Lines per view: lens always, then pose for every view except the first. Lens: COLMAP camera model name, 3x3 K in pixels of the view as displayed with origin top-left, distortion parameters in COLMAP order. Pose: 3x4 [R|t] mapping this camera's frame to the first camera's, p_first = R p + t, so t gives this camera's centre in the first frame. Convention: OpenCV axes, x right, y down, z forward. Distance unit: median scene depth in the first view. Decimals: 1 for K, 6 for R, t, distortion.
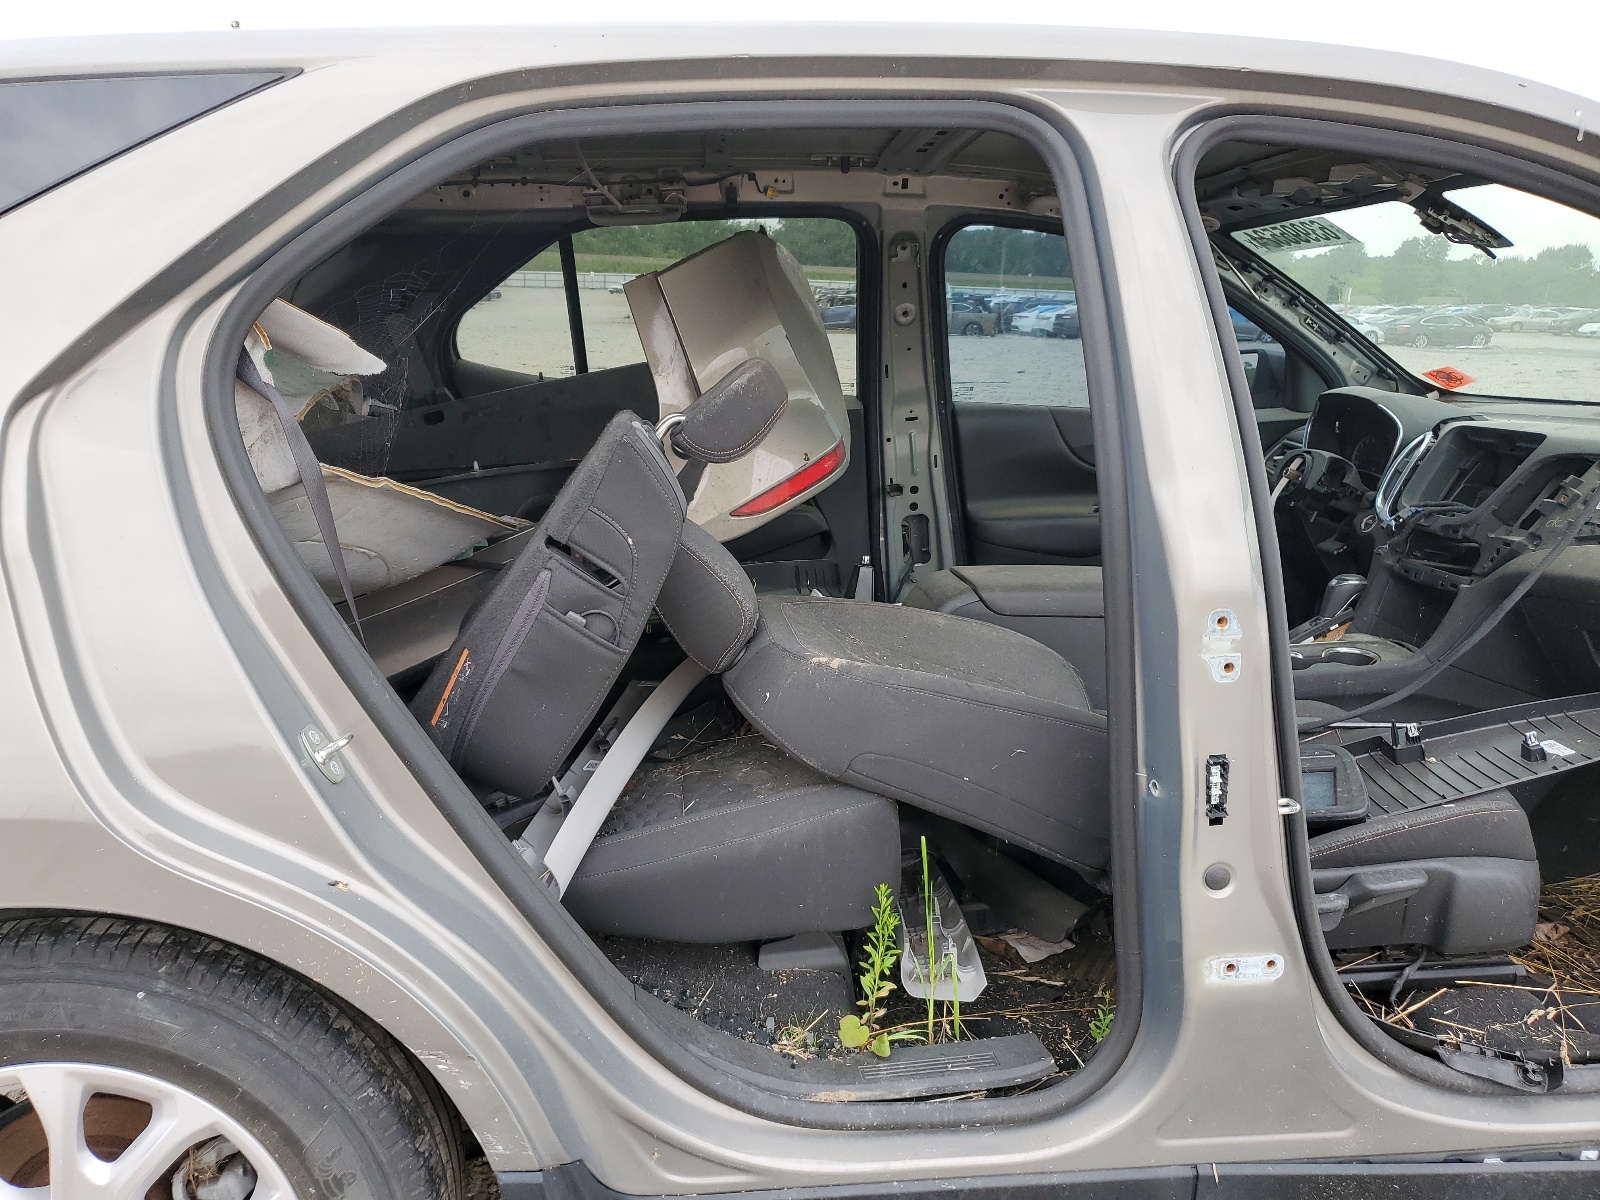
lens RADIAL K [[1296.7, 0, 800.0], [0, 1296.7, 600.0], [0, 0, 1]] dist [0.010810, 0.005691]
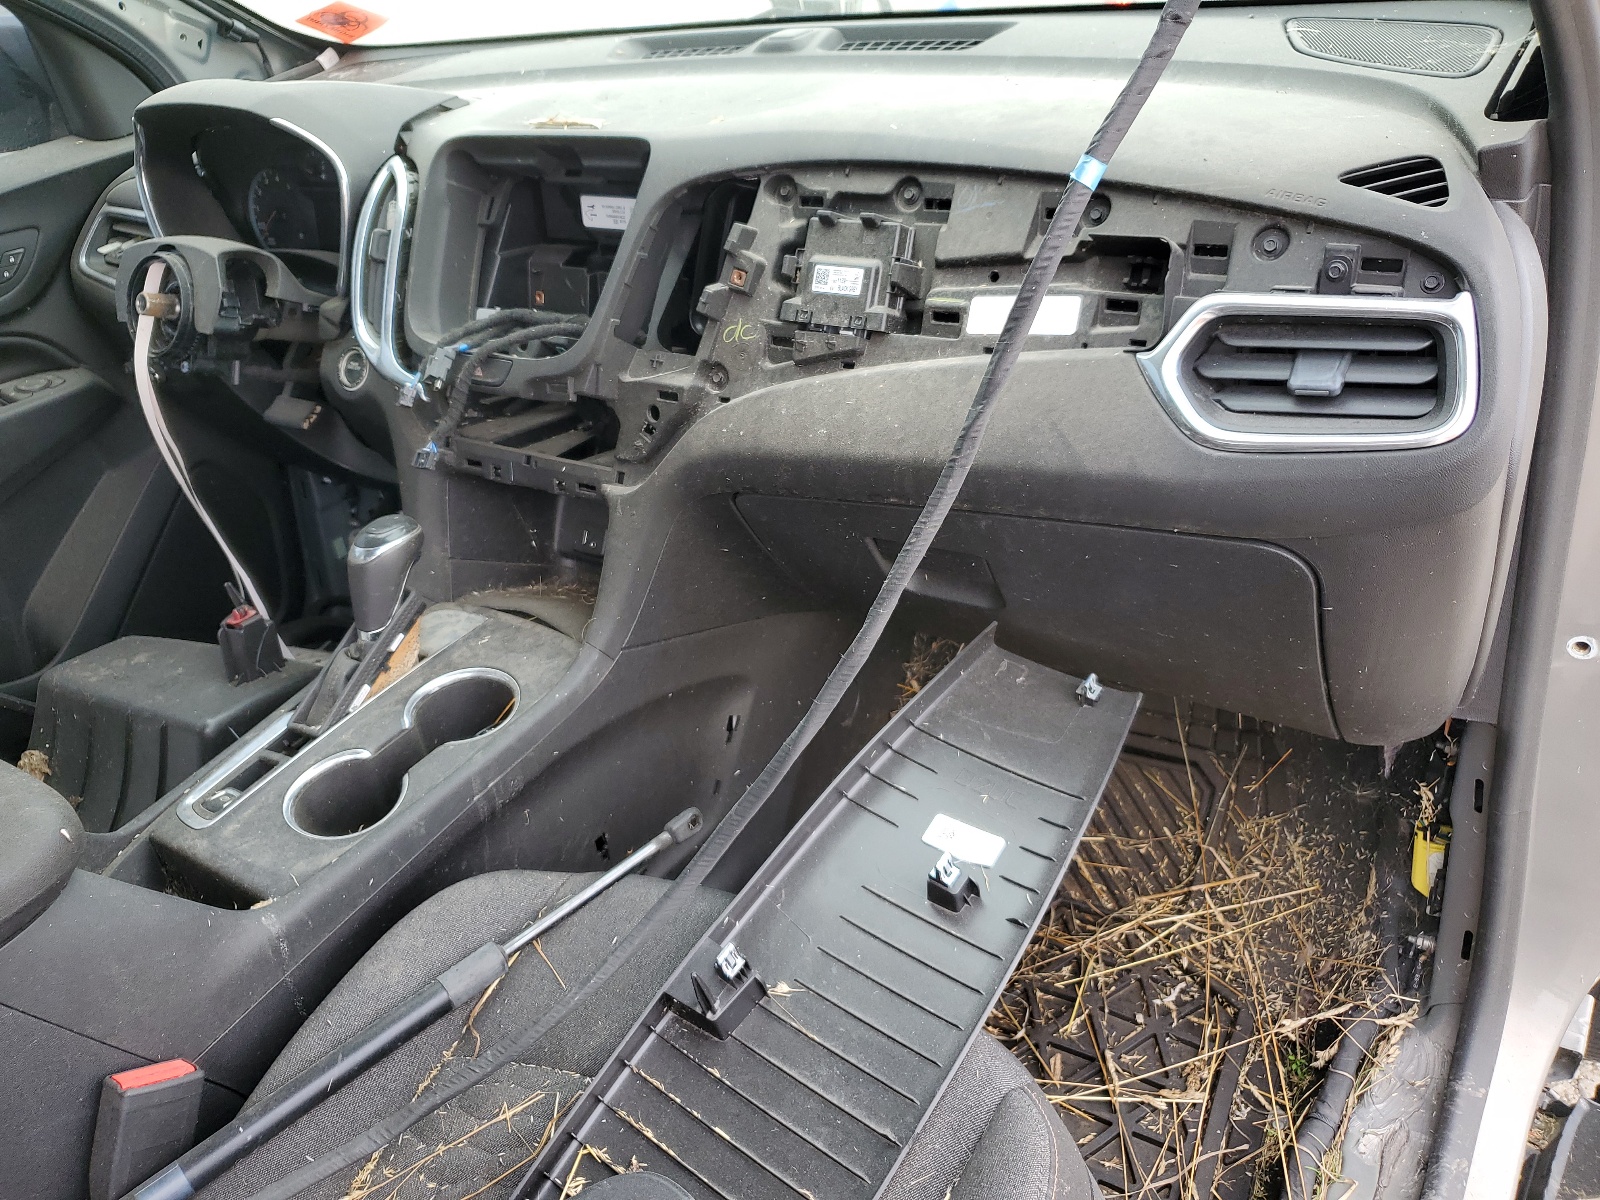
lens RADIAL K [[1296.7, 0, 800.0], [0, 1296.7, 600.0], [0, 0, 1]] dist [0.010810, 0.005691]
pose [[0.662413, -0.434813, 0.610039, 0.220119], [0.259139, 0.897044, 0.357992, -0.119069], [-0.702891, -0.079054, 0.706890, 0.548142]]
